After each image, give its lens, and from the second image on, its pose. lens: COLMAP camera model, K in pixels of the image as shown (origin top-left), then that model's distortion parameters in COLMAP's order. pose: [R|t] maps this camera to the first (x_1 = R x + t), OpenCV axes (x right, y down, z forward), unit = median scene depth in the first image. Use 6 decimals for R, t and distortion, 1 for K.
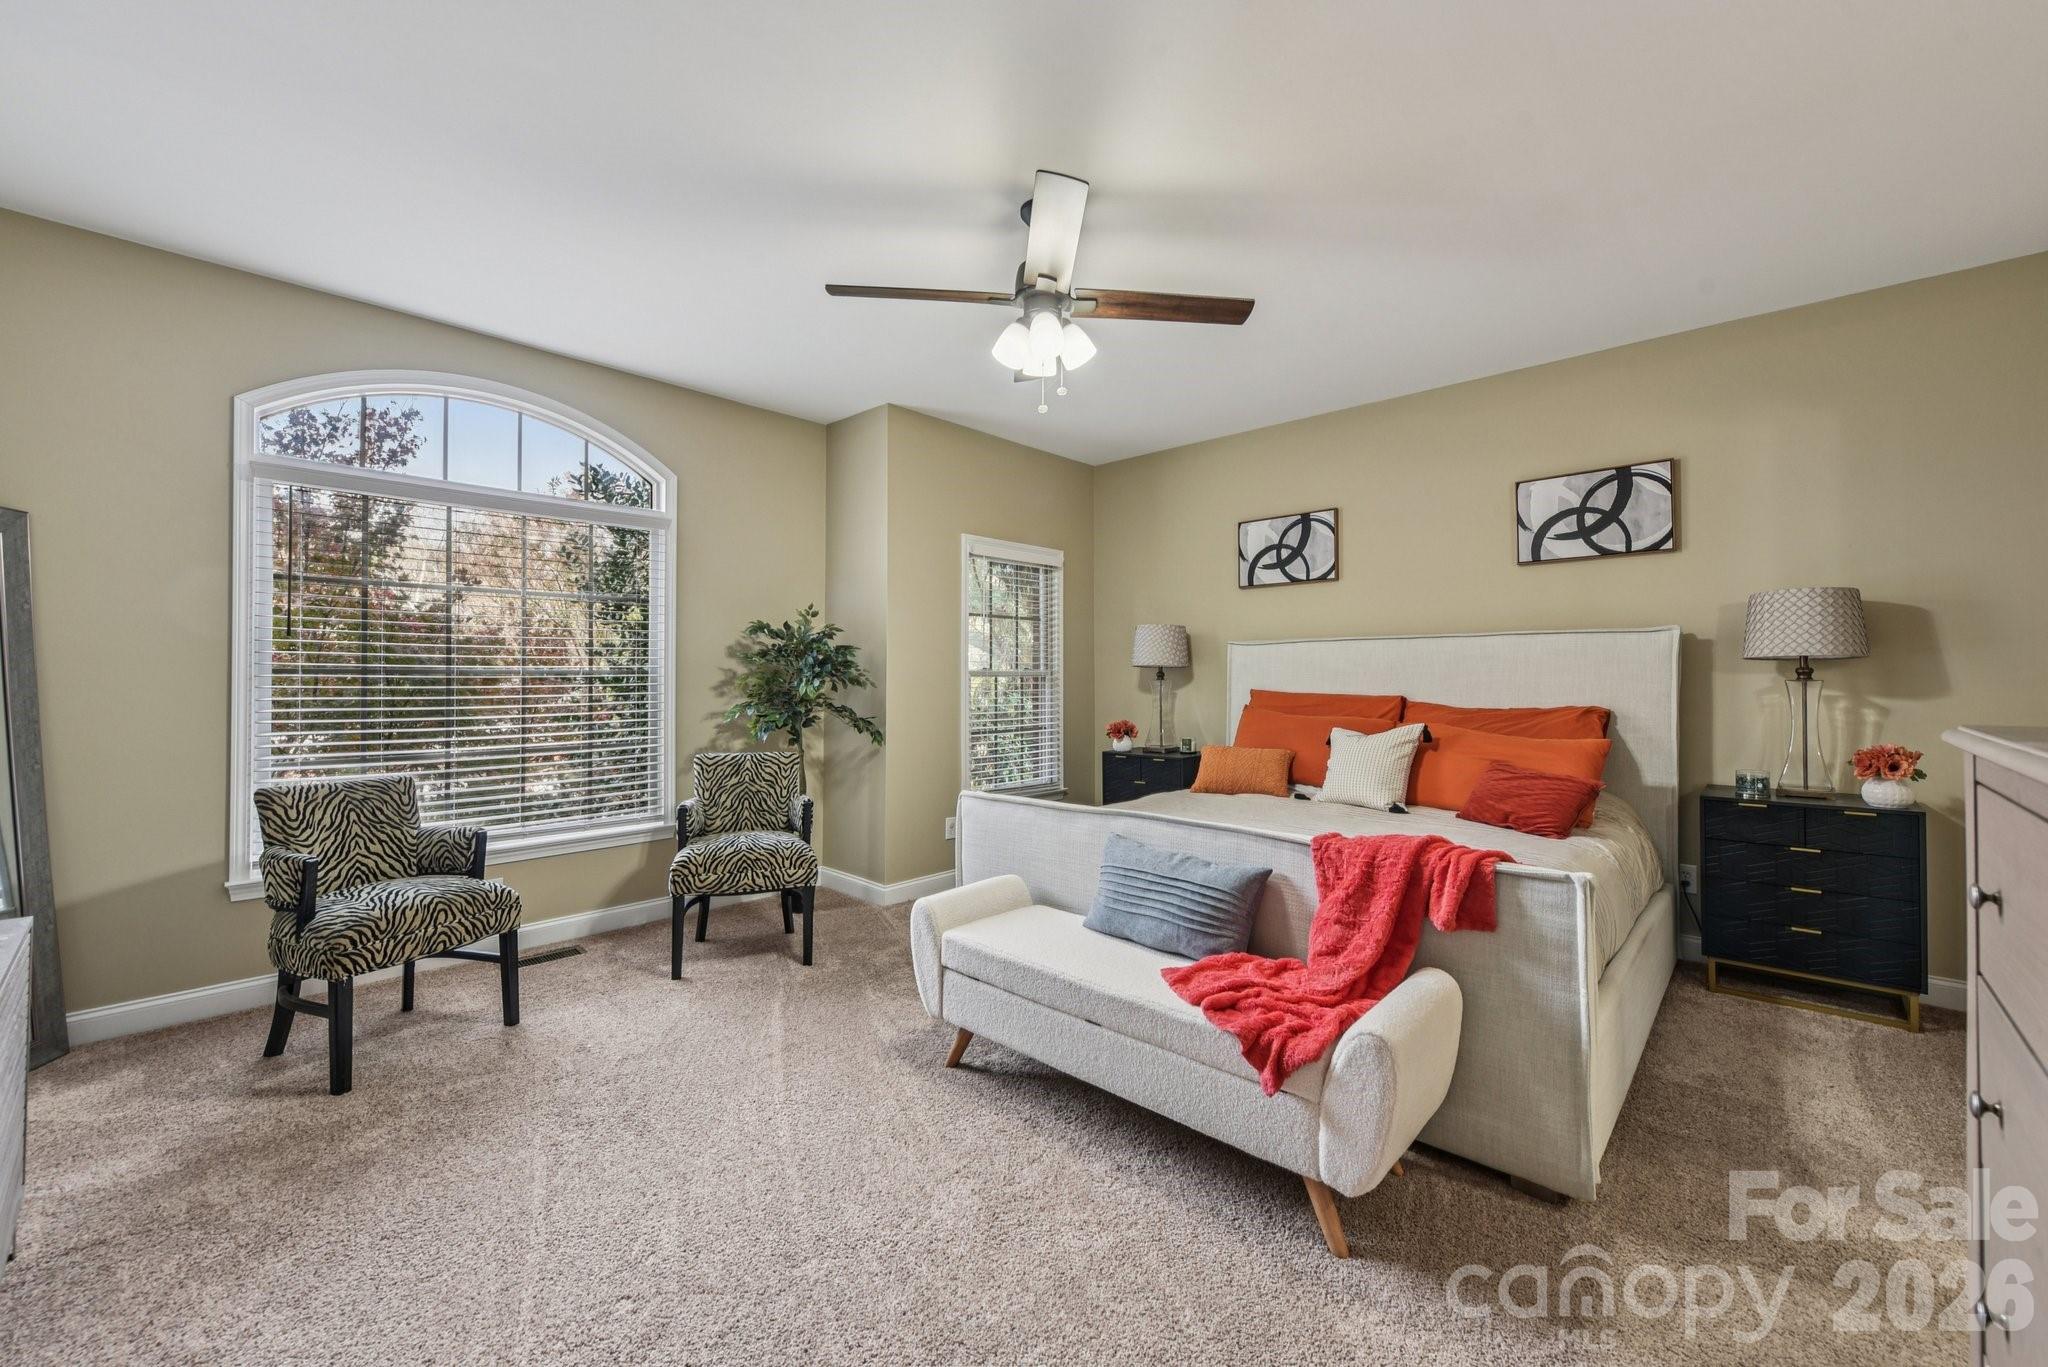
lens RADIAL K [[795.0, 0, 1024.0], [0, 795.0, 683.5], [0, 0, 1]] dist [-0.046723, 0.000030]
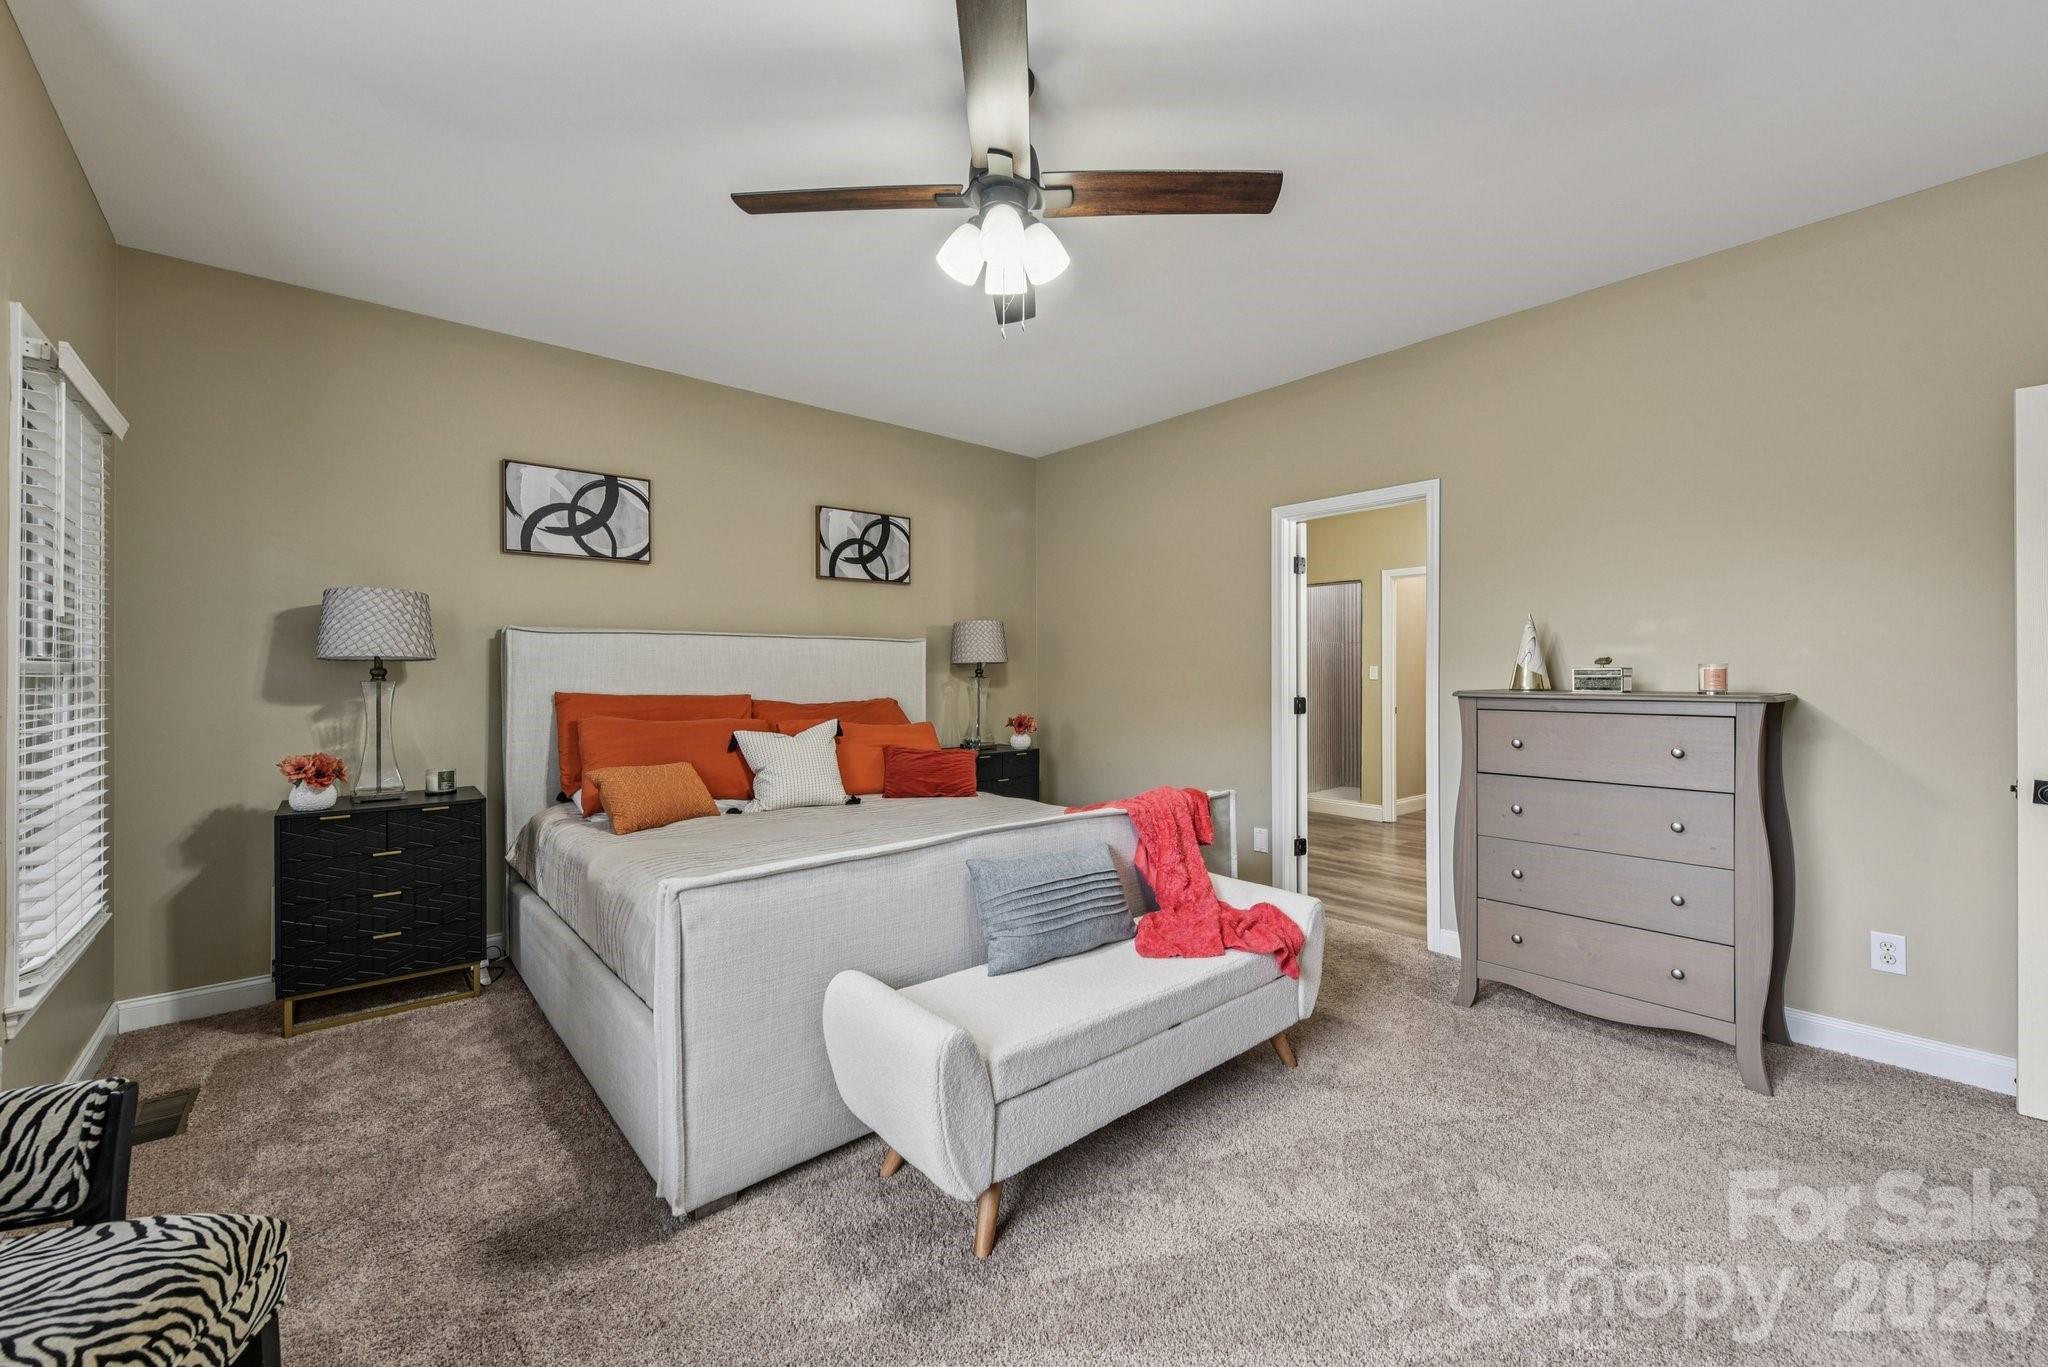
lens RADIAL K [[802.9, 0, 1024.5], [0, 802.9, 672.9], [0, 0, 1]] dist [0.001491, 0.000019]
pose [[0.082009, -0.001820, 0.996630, -0.563817], [0.003657, 0.999992, 0.001525, -0.013578], [-0.996625, 0.003519, 0.082015, 0.648294]]
